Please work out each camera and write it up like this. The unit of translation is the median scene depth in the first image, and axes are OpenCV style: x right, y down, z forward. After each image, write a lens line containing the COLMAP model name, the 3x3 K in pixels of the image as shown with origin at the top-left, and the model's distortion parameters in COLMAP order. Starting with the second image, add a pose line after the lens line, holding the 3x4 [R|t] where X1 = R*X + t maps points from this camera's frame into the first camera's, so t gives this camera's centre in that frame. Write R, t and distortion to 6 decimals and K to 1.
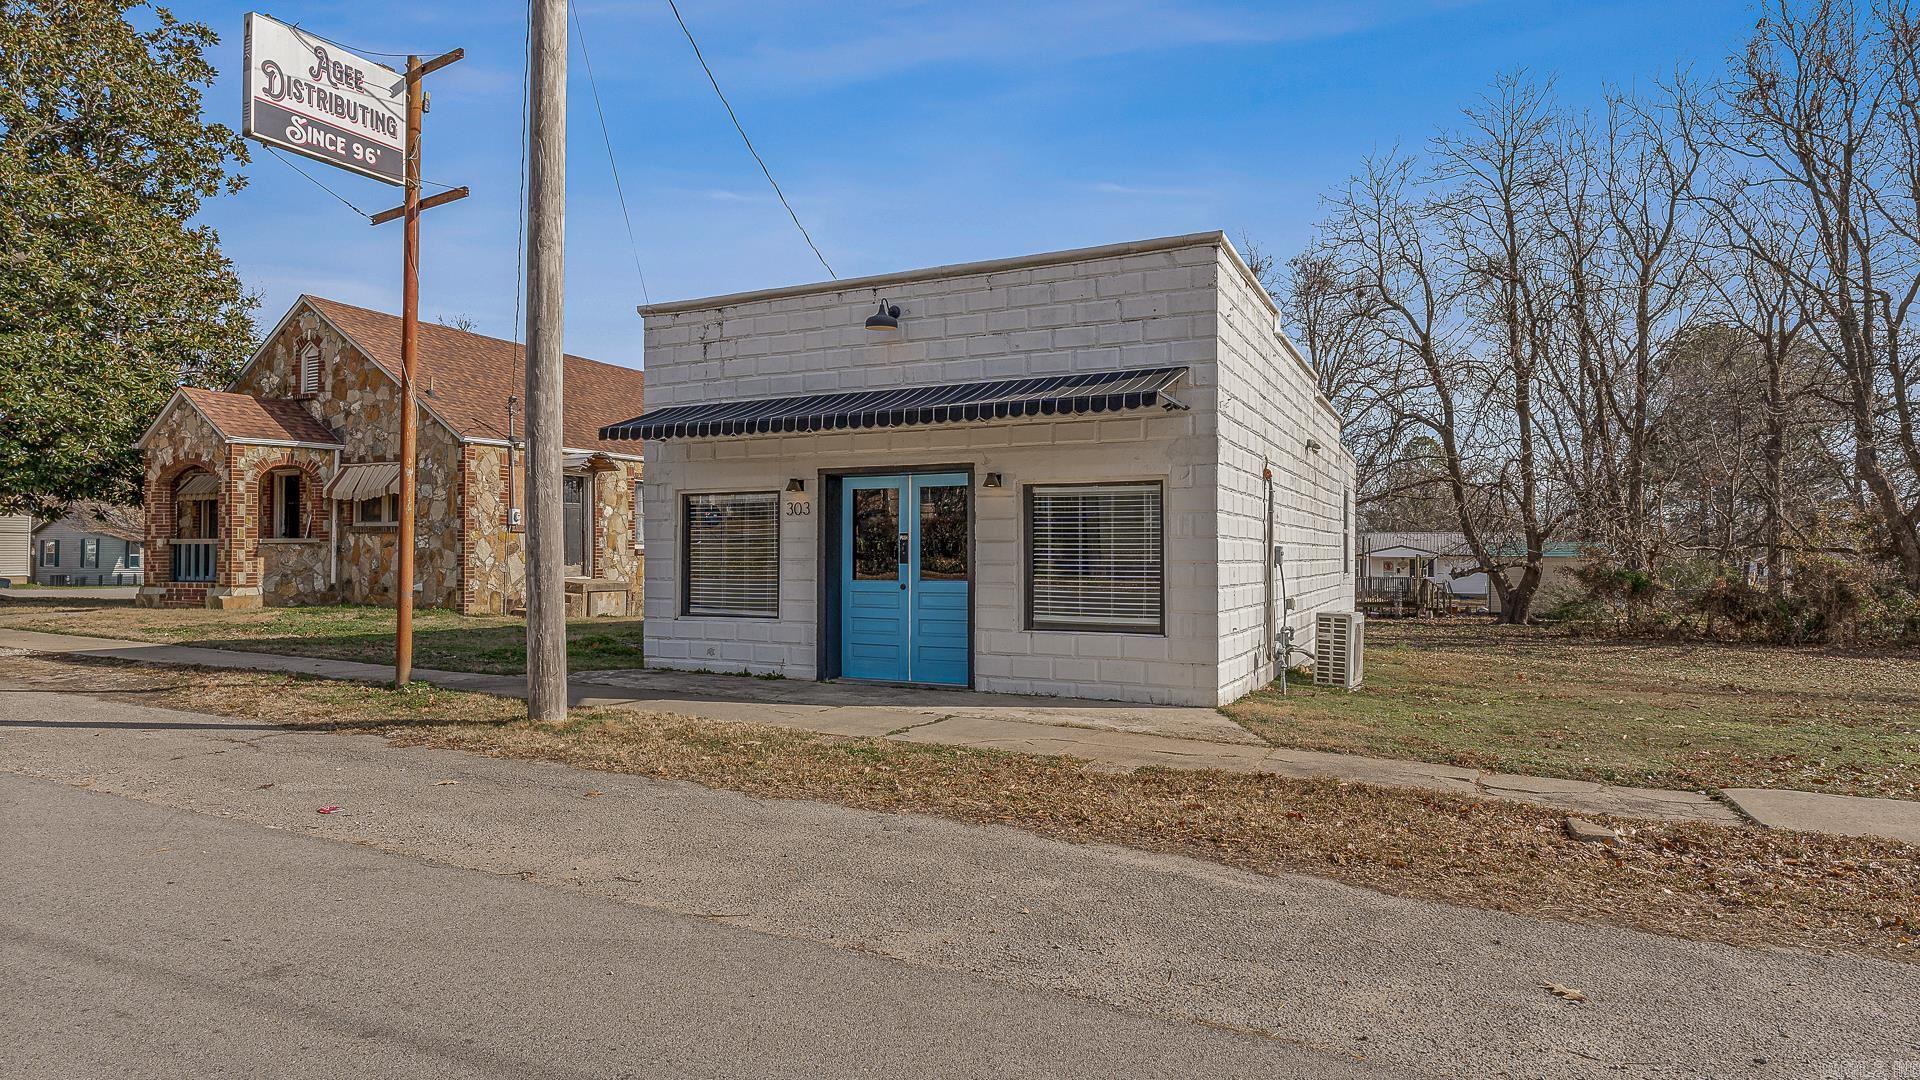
lens RADIAL K [[1024.3, 0, 962.8], [0, 1024.3, 552.3], [0, 0, 1]] dist [-0.006782, -0.002994]
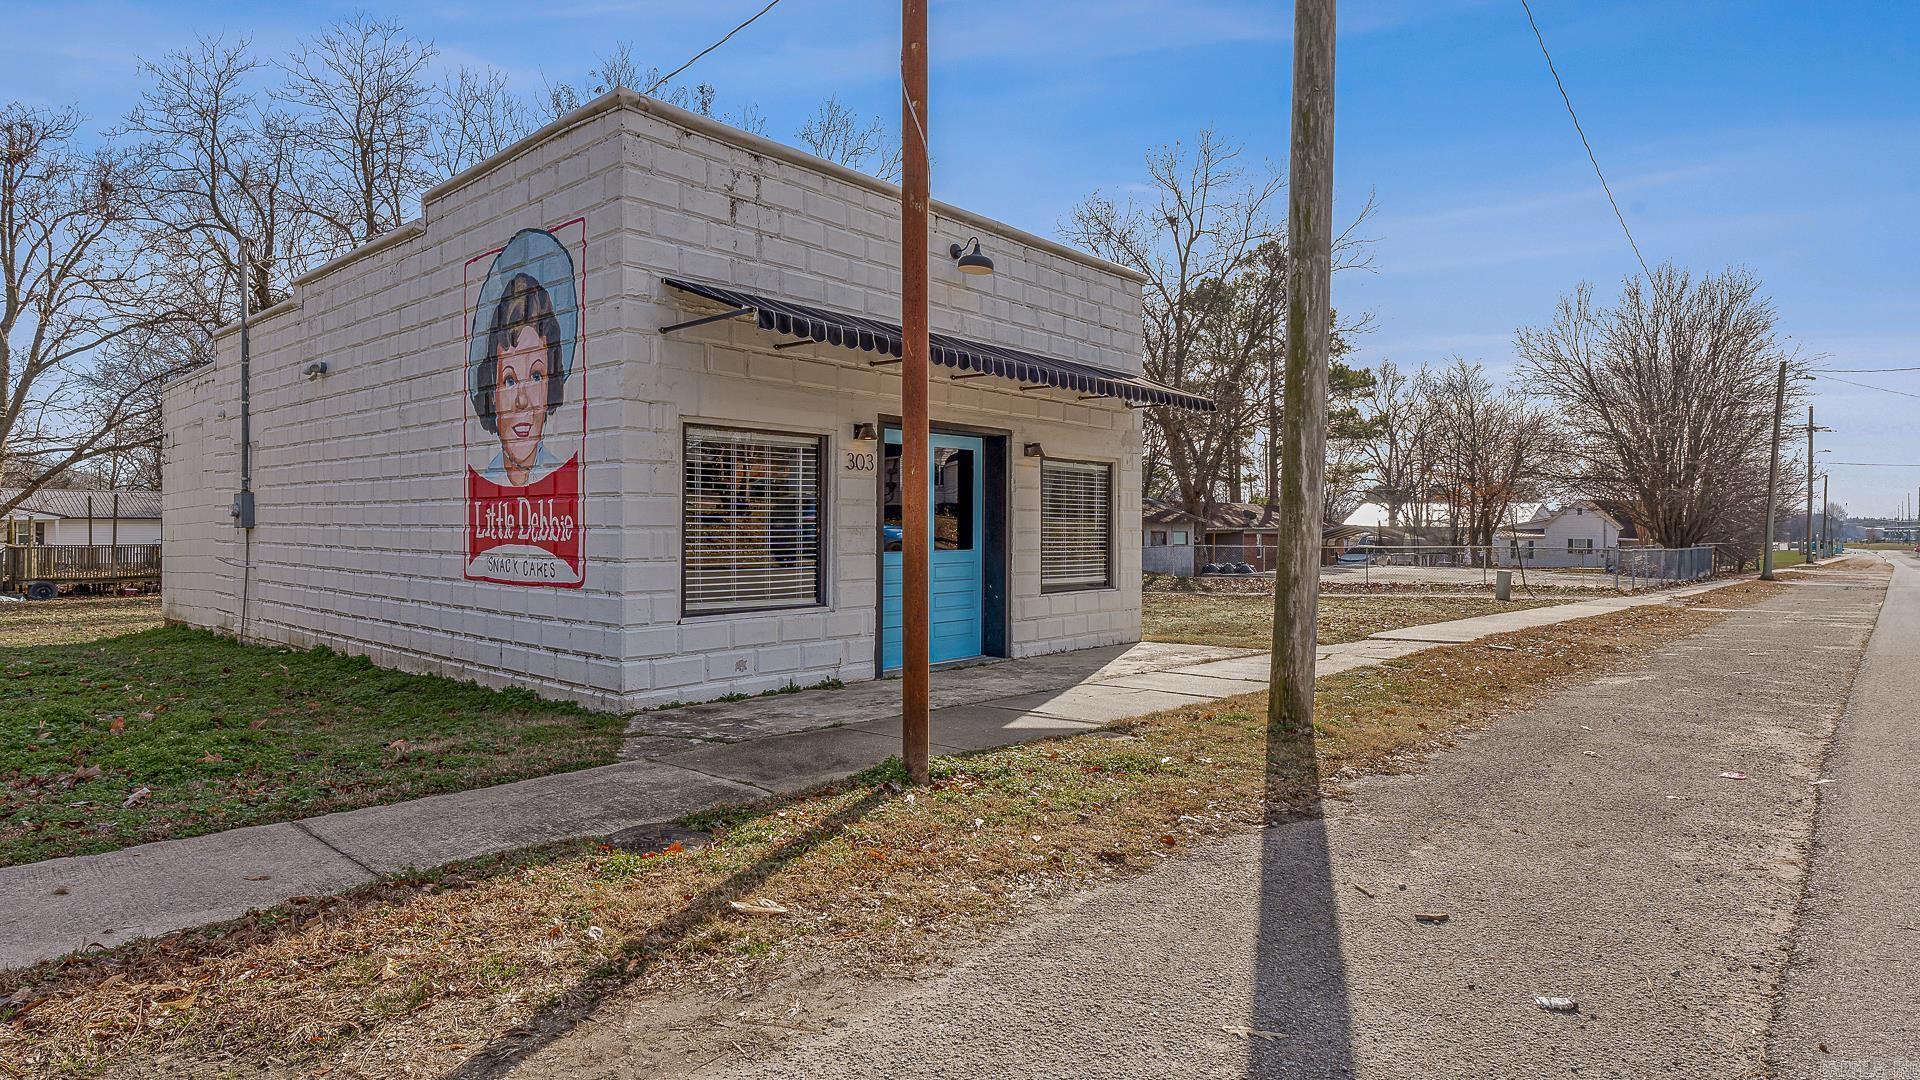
lens RADIAL K [[1044.6, 0, 960.4], [0, 1044.6, 528.5], [0, 0, 1]] dist [-0.002112, -0.000043]
pose [[0.269812, -0.001230, 0.962912, -0.905924], [-0.008545, 0.999957, 0.003672, 0.004446], [-0.962875, -0.009219, 0.269790, 0.714301]]
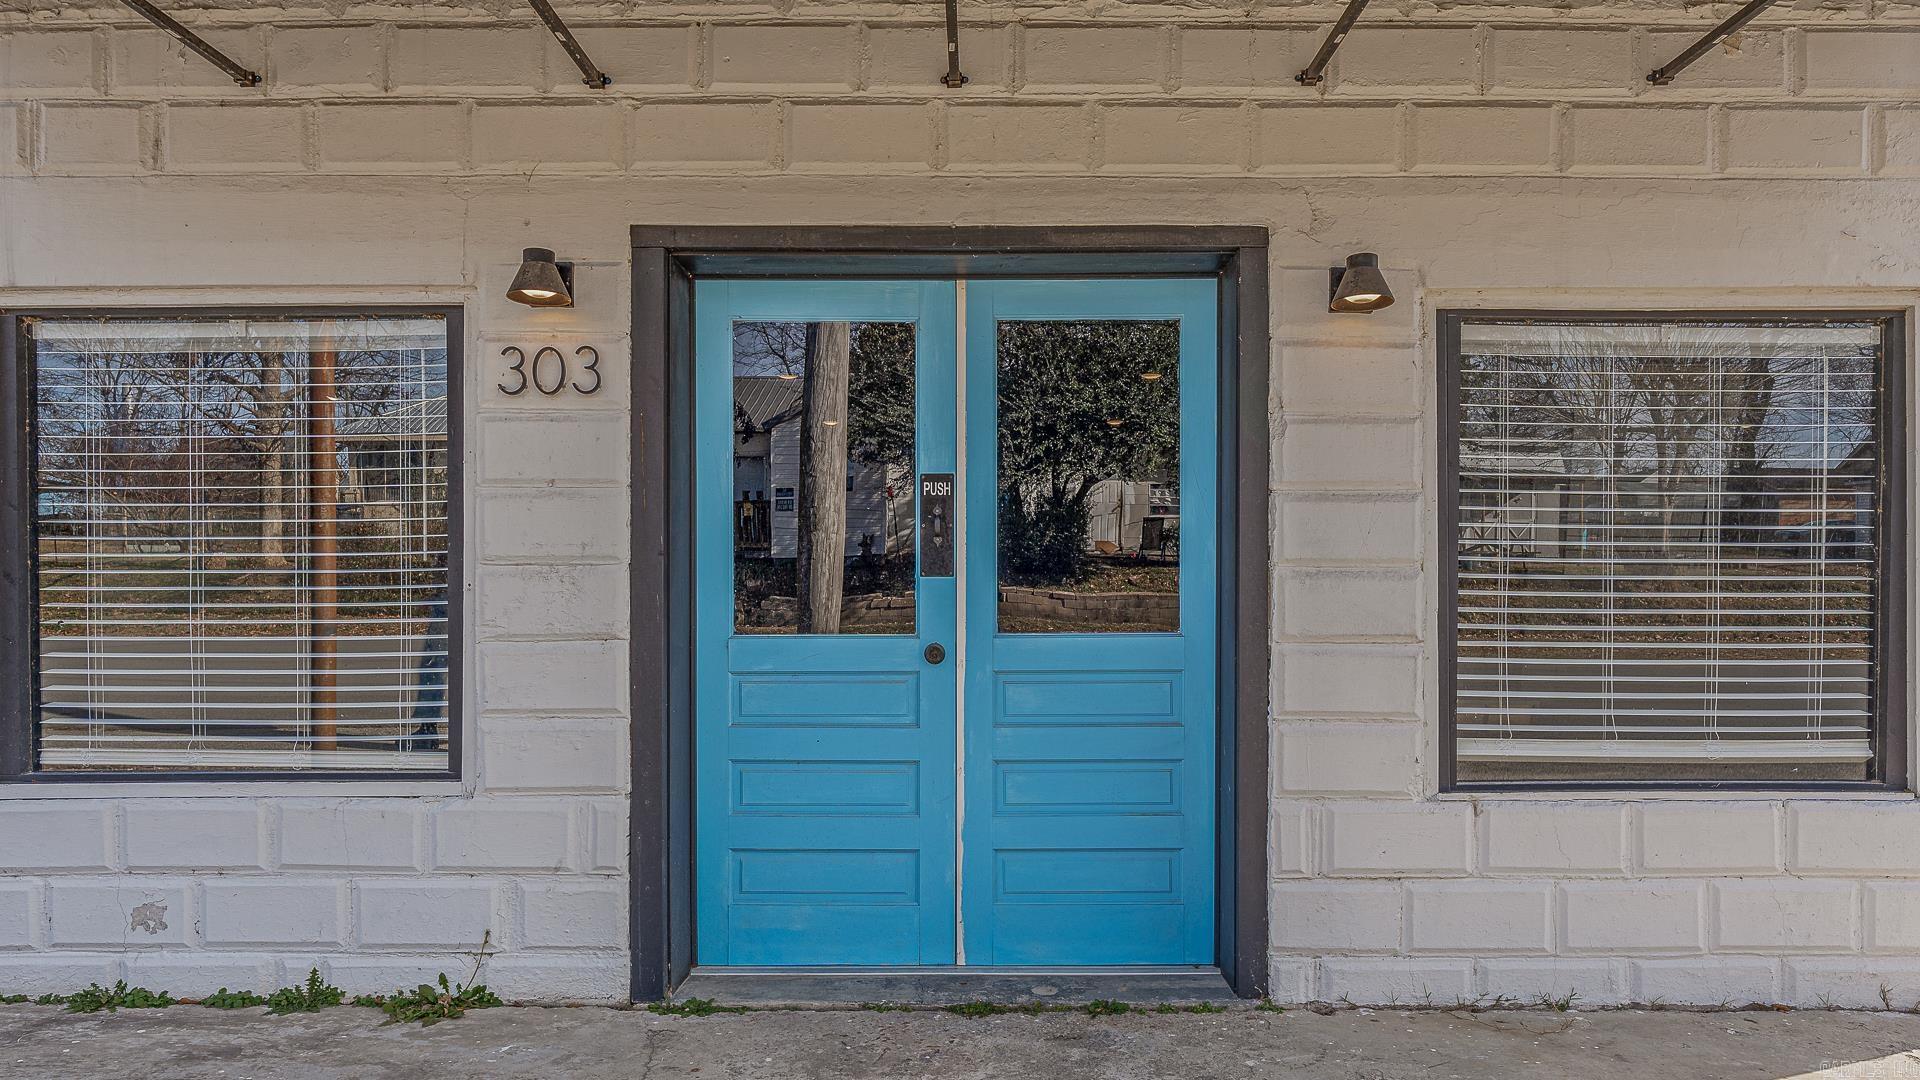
lens RADIAL K [[1224.5, 0, 979.8], [0, 1224.5, 613.7], [0, 0, 1]] dist [-0.009520, 0.002990]
pose [[0.903320, -0.007226, 0.428906, -0.197250], [-0.000563, 0.999837, 0.018030, 0.015244], [-0.428966, -0.016528, 0.903169, 0.663352]]
